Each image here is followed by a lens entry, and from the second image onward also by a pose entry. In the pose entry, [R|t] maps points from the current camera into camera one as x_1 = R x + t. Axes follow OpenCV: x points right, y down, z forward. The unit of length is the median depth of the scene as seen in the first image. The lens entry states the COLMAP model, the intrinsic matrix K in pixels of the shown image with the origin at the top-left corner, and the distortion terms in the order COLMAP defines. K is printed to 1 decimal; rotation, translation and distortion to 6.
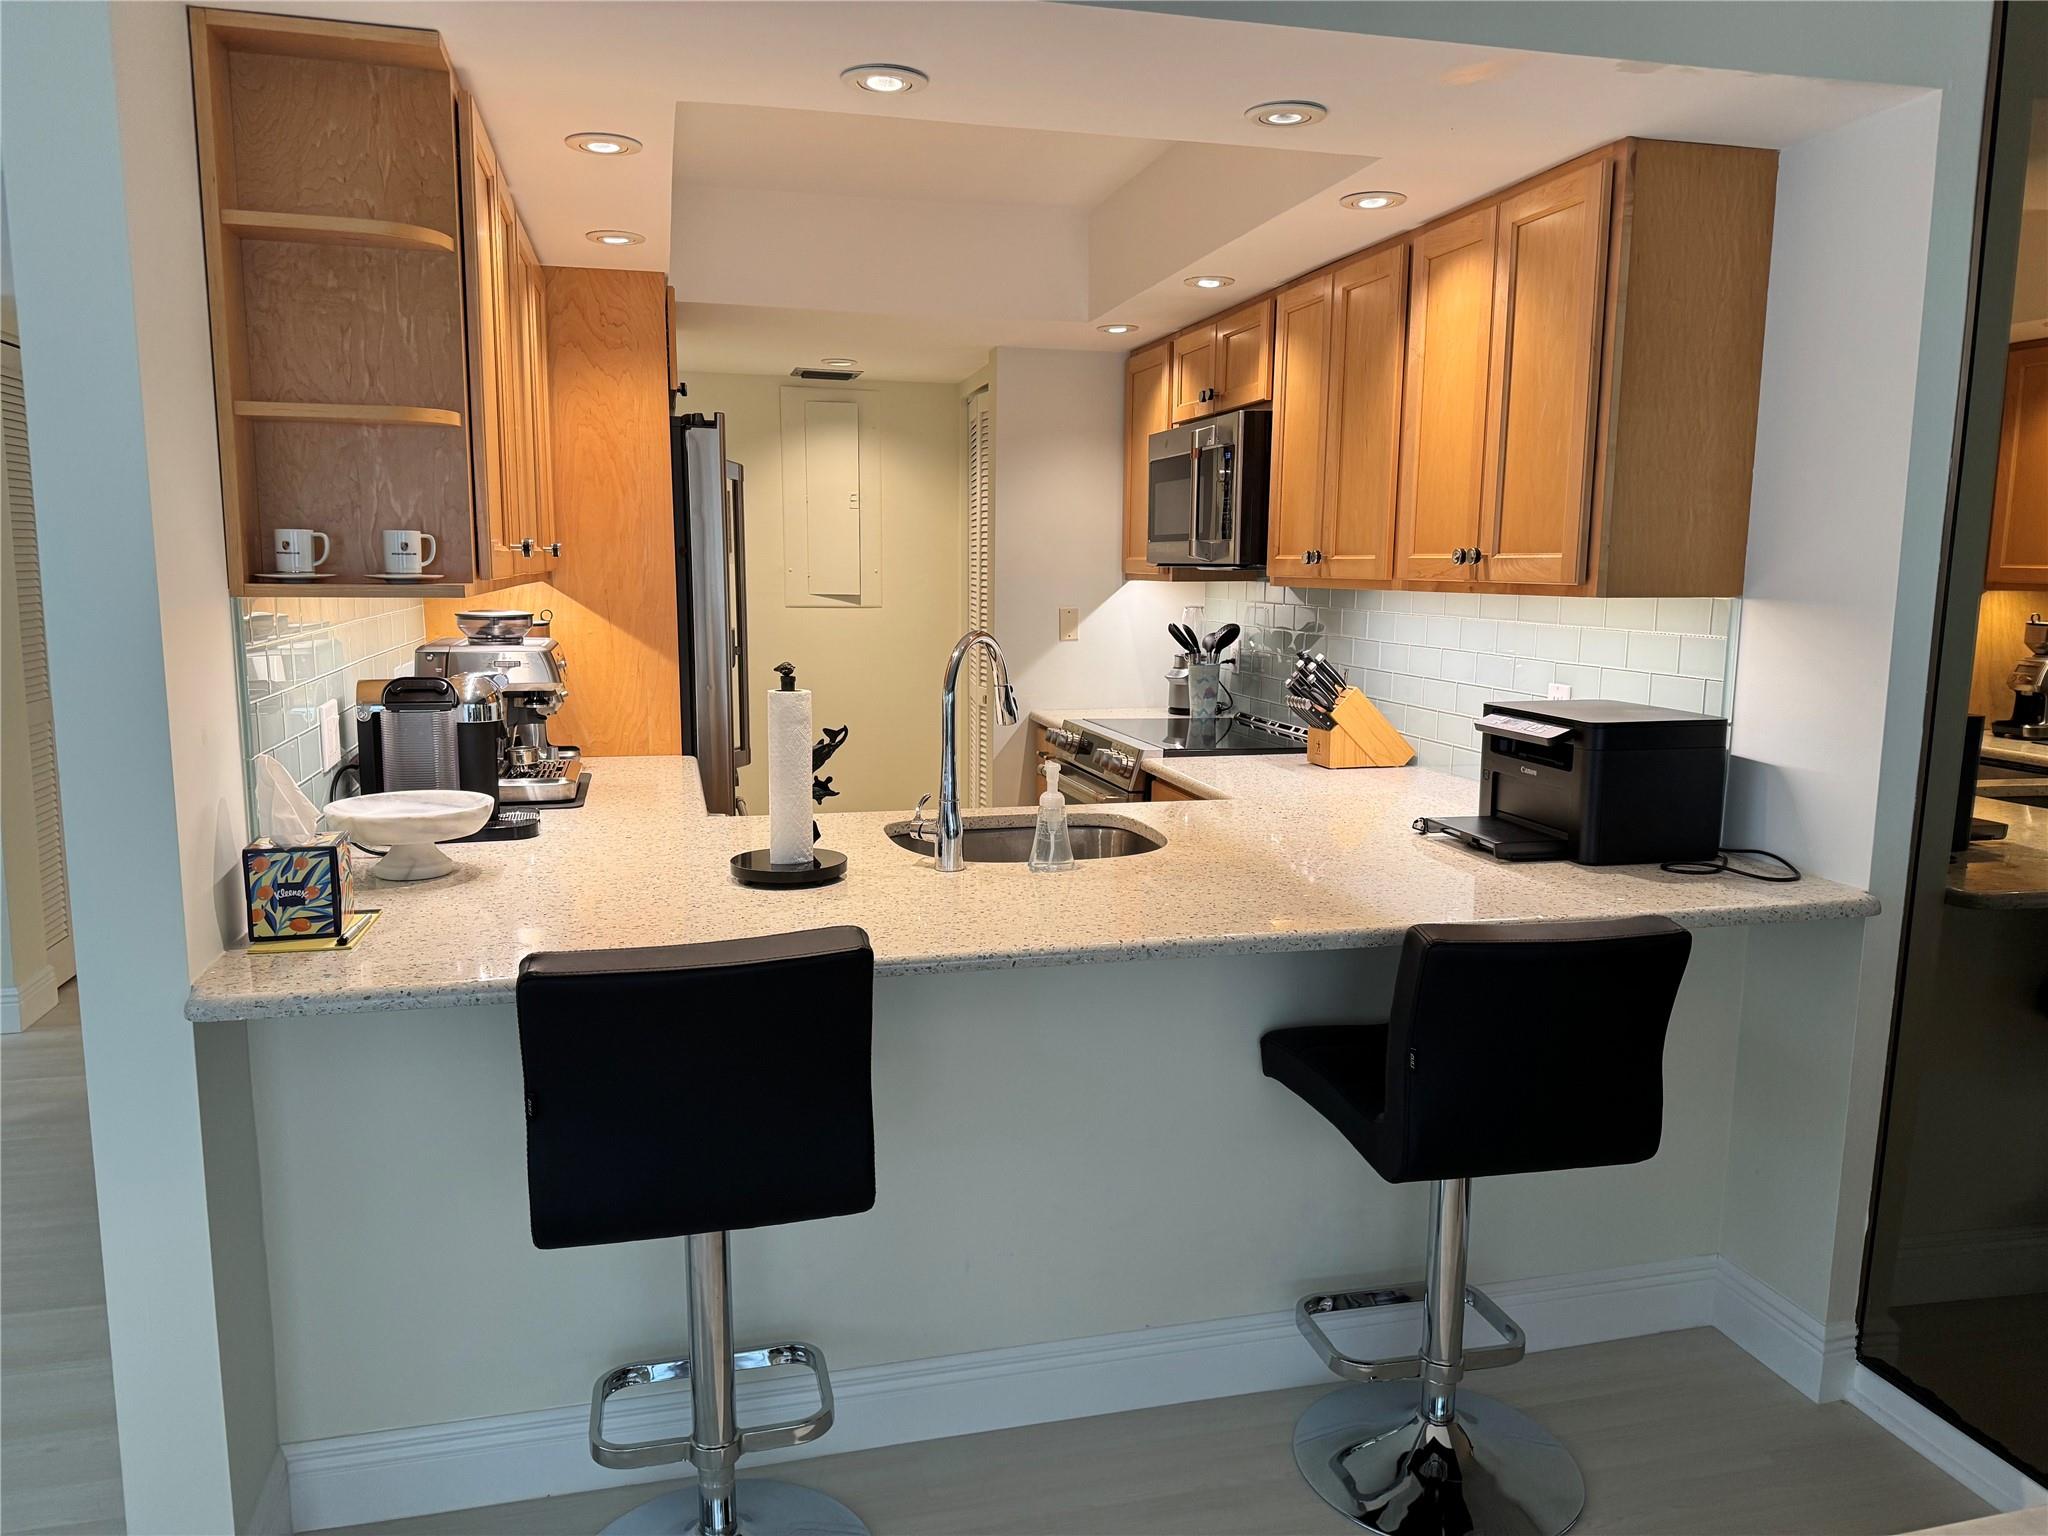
lens RADIAL K [[1445.9, 0, 1024.0], [0, 1445.9, 768.0], [0, 0, 1]] dist [0.102642, -0.134385]
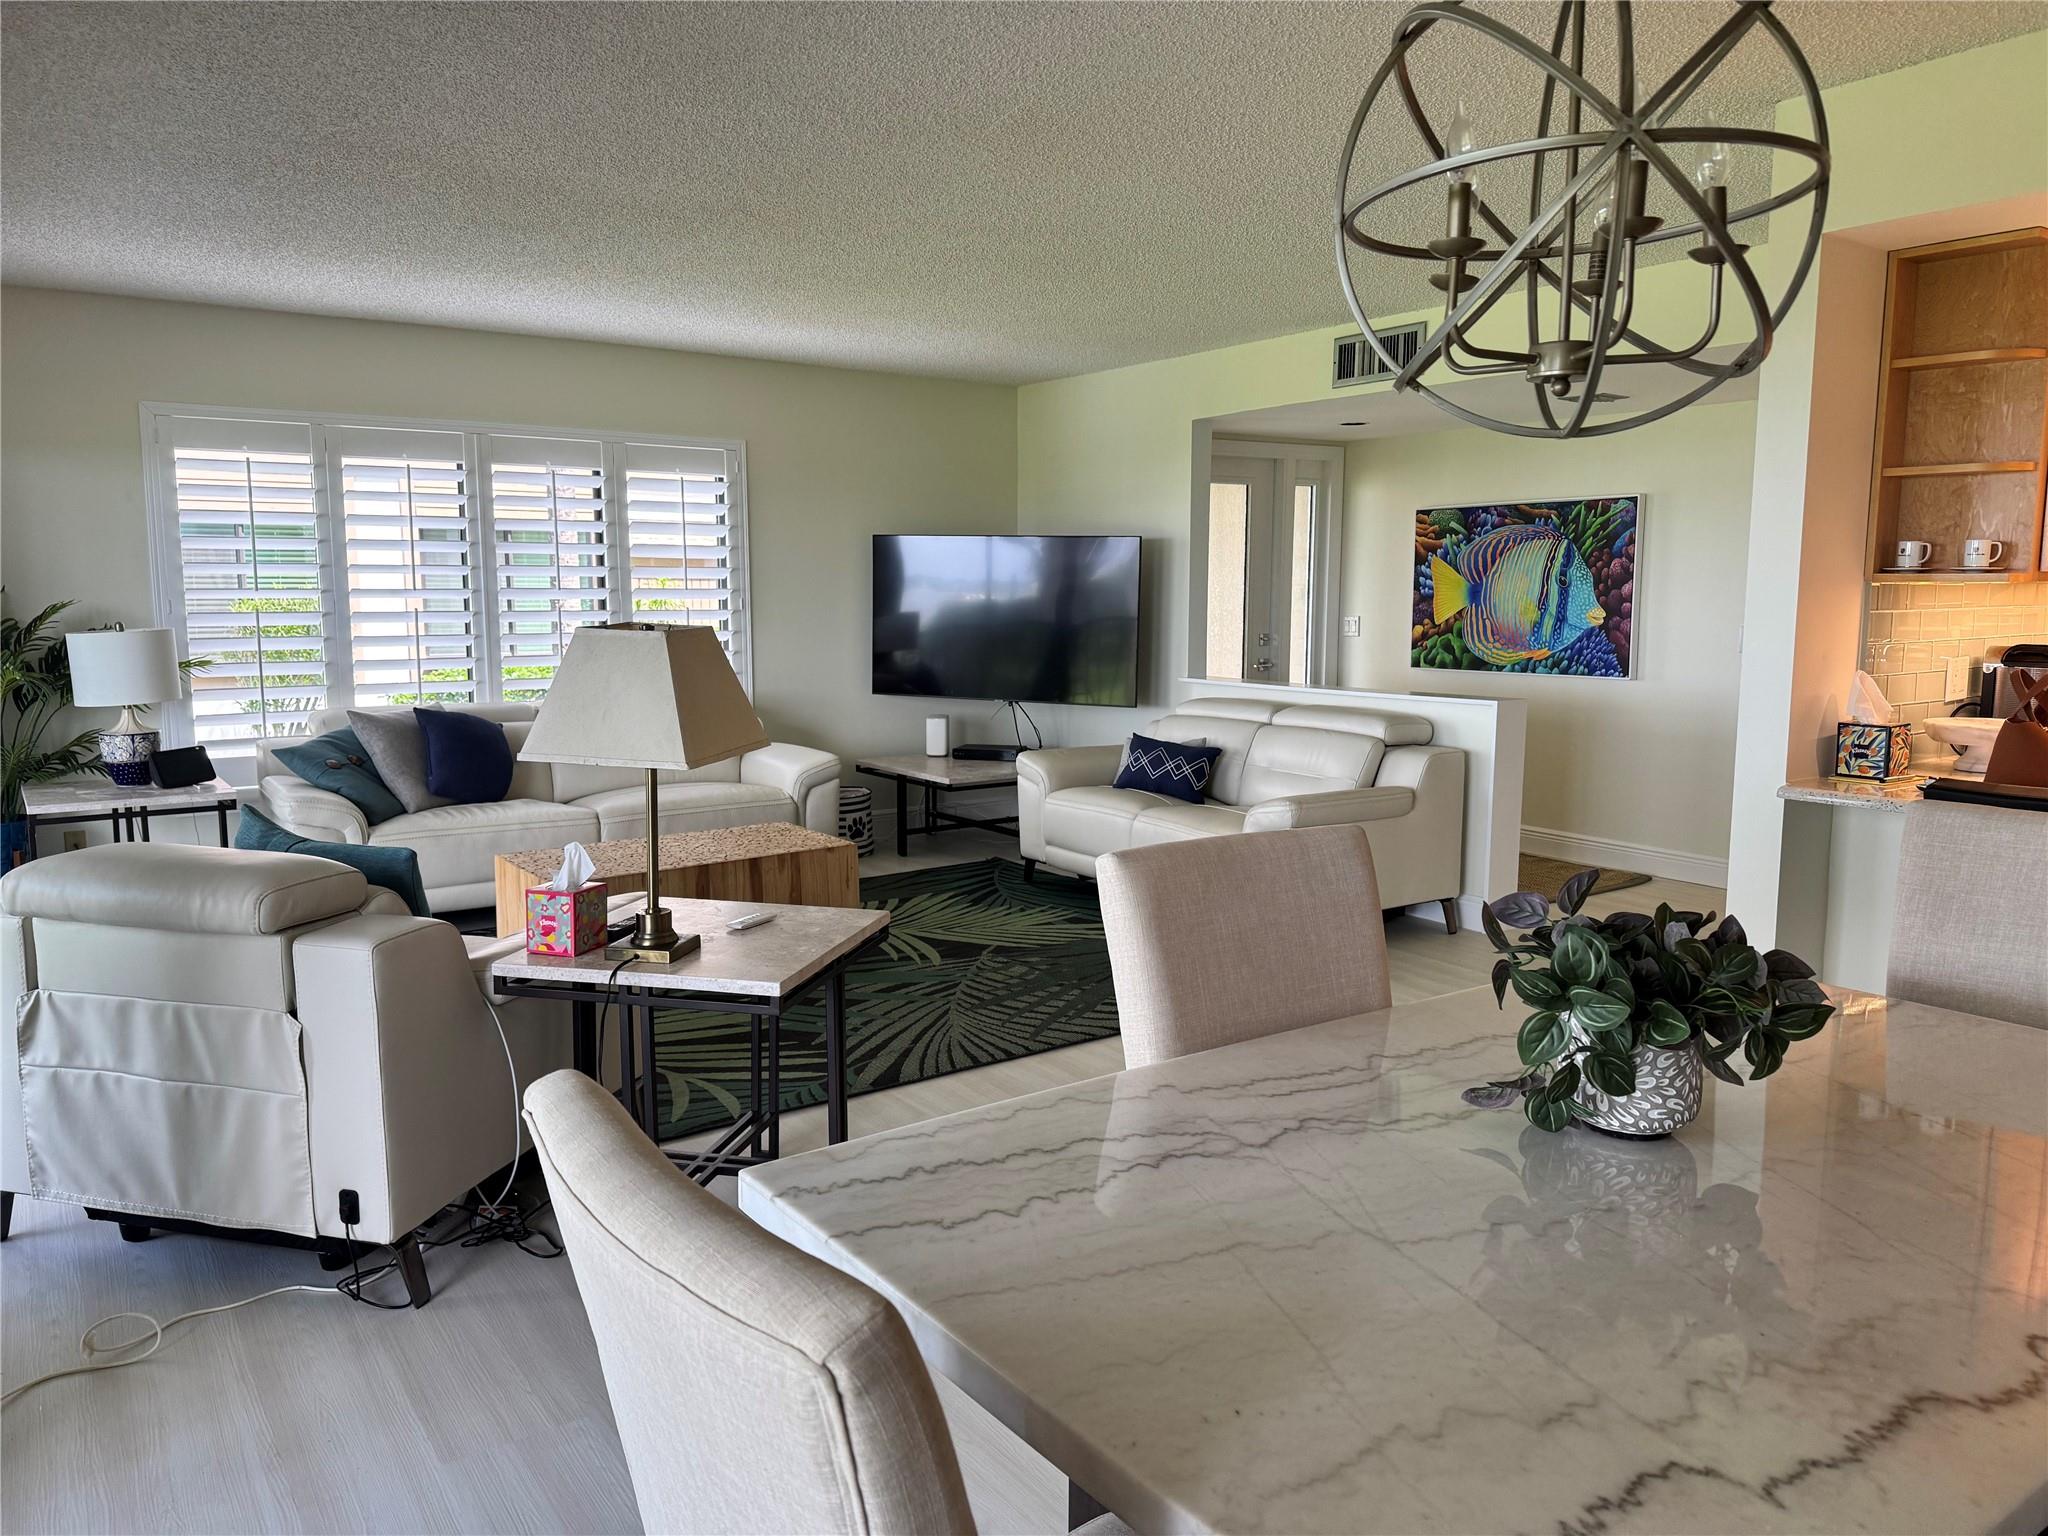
lens RADIAL K [[1417.8, 0, 1020.8], [0, 1417.8, 765.0], [0, 0, 1]] dist [0.095227, -0.119865]
pose [[0.348088, 0.108595, -0.931151, 0.423928], [-0.127917, 0.989480, 0.067579, 0.064523], [0.928694, 0.095586, 0.358317, -0.301355]]
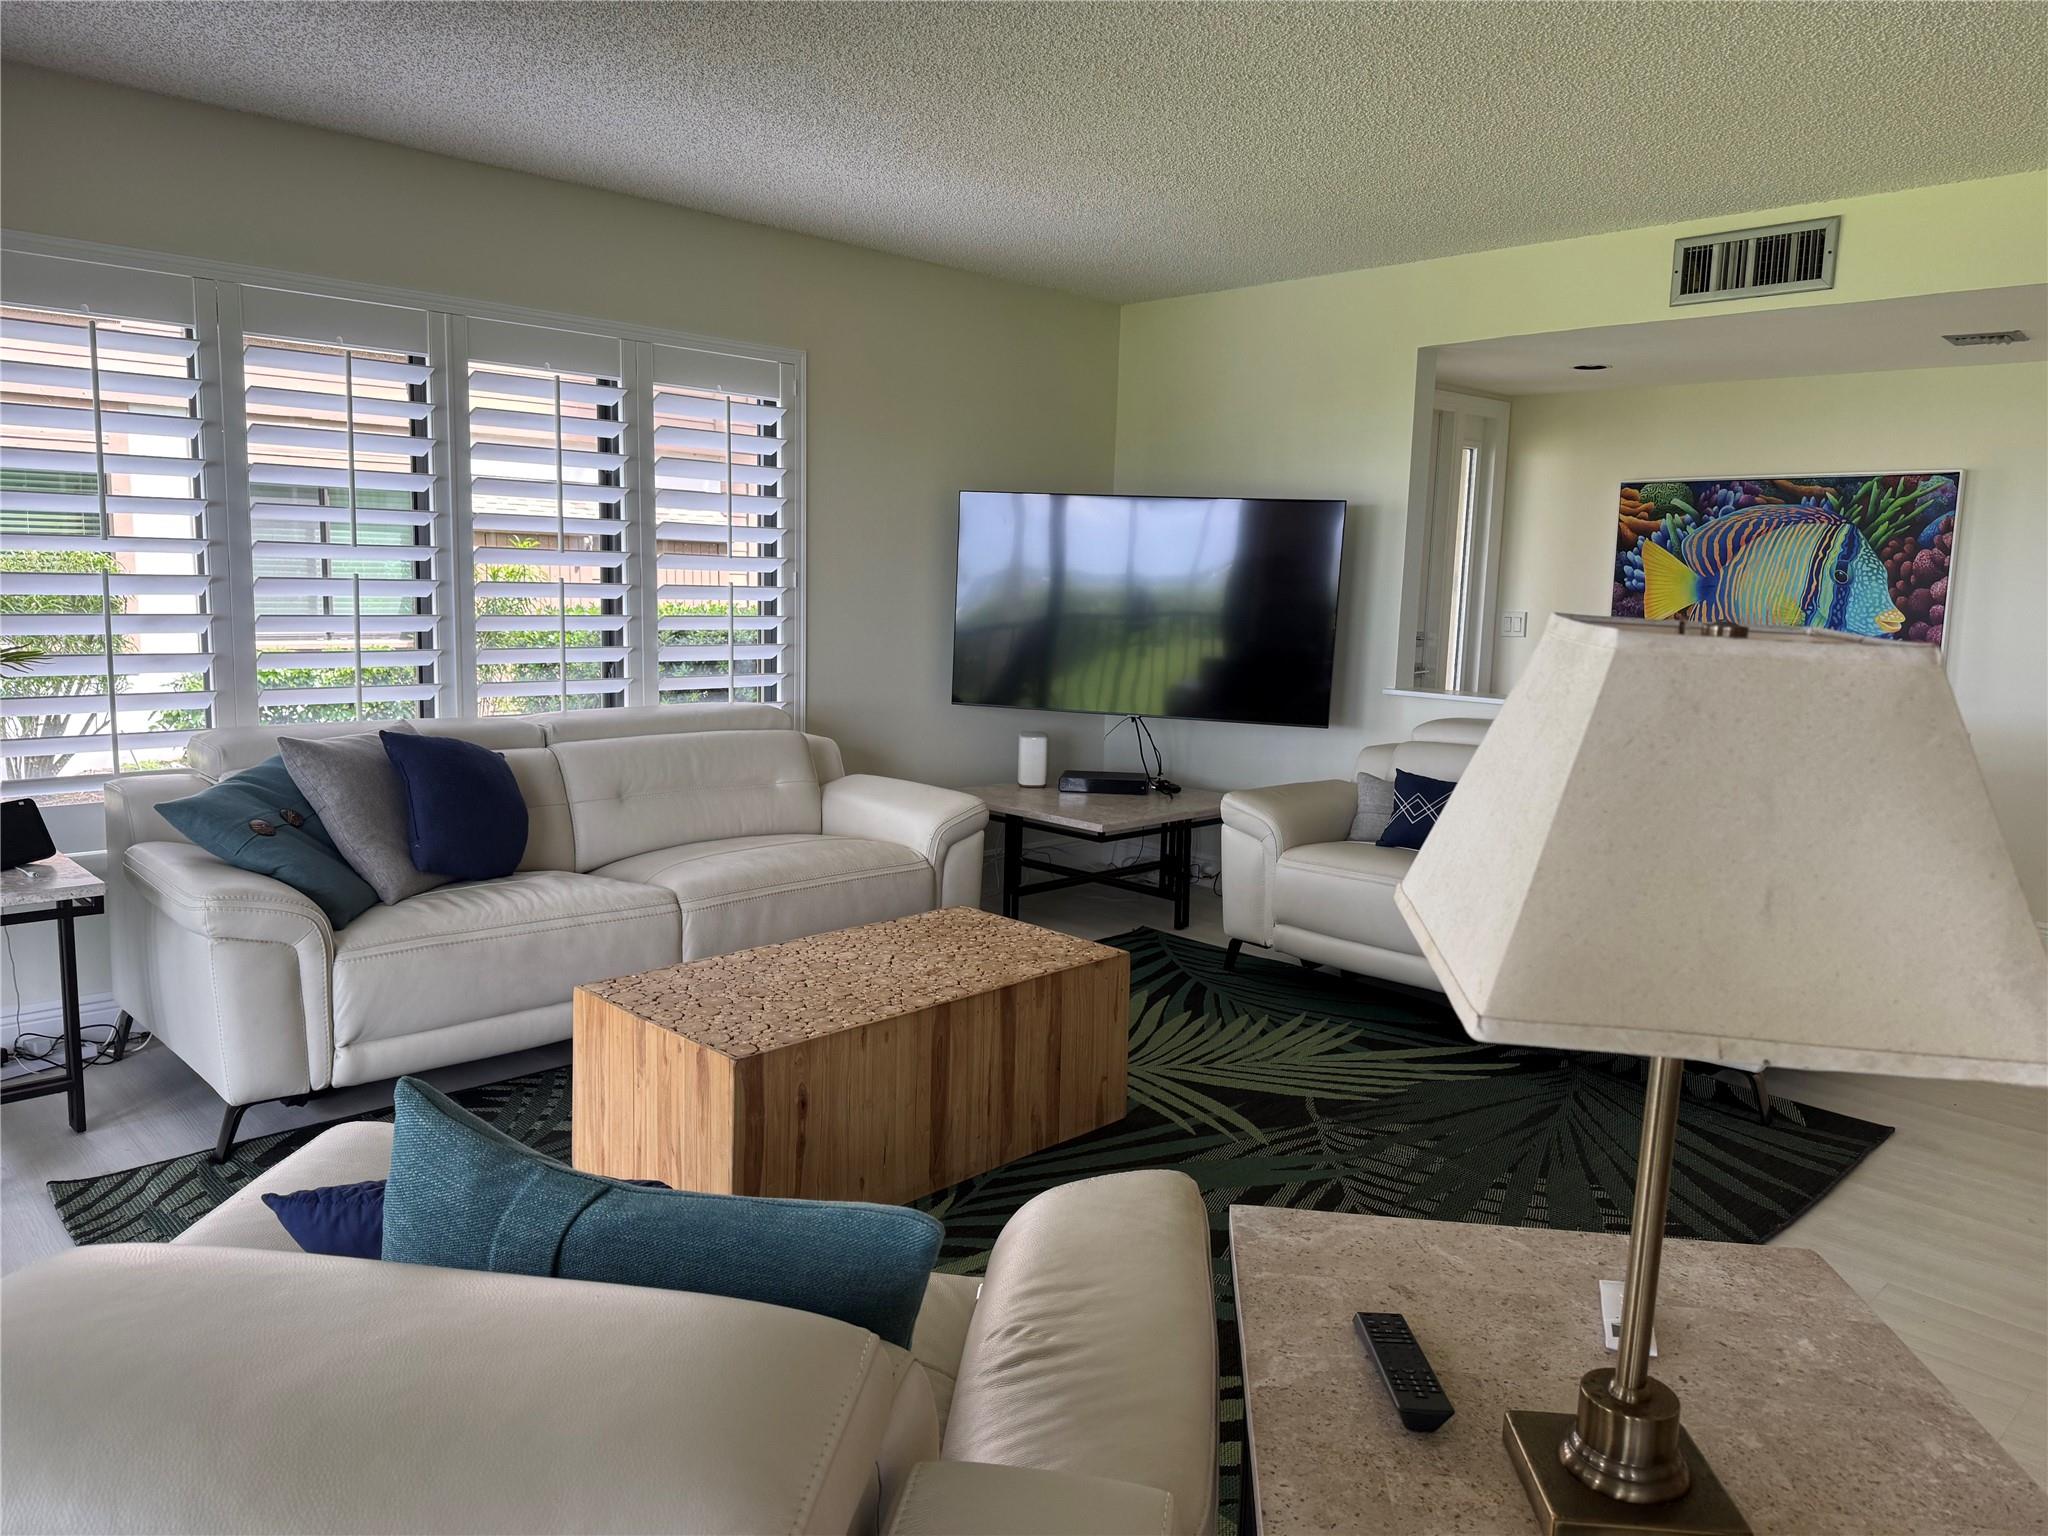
lens RADIAL K [[1417.8, 0, 1020.8], [0, 1417.8, 765.0], [0, 0, 1]] dist [0.095227, -0.119865]
pose [[0.483620, 0.121734, -0.866771, -0.217568], [-0.144484, 0.987799, 0.058116, 0.096206], [0.863270, 0.097129, 0.495308, -0.473718]]
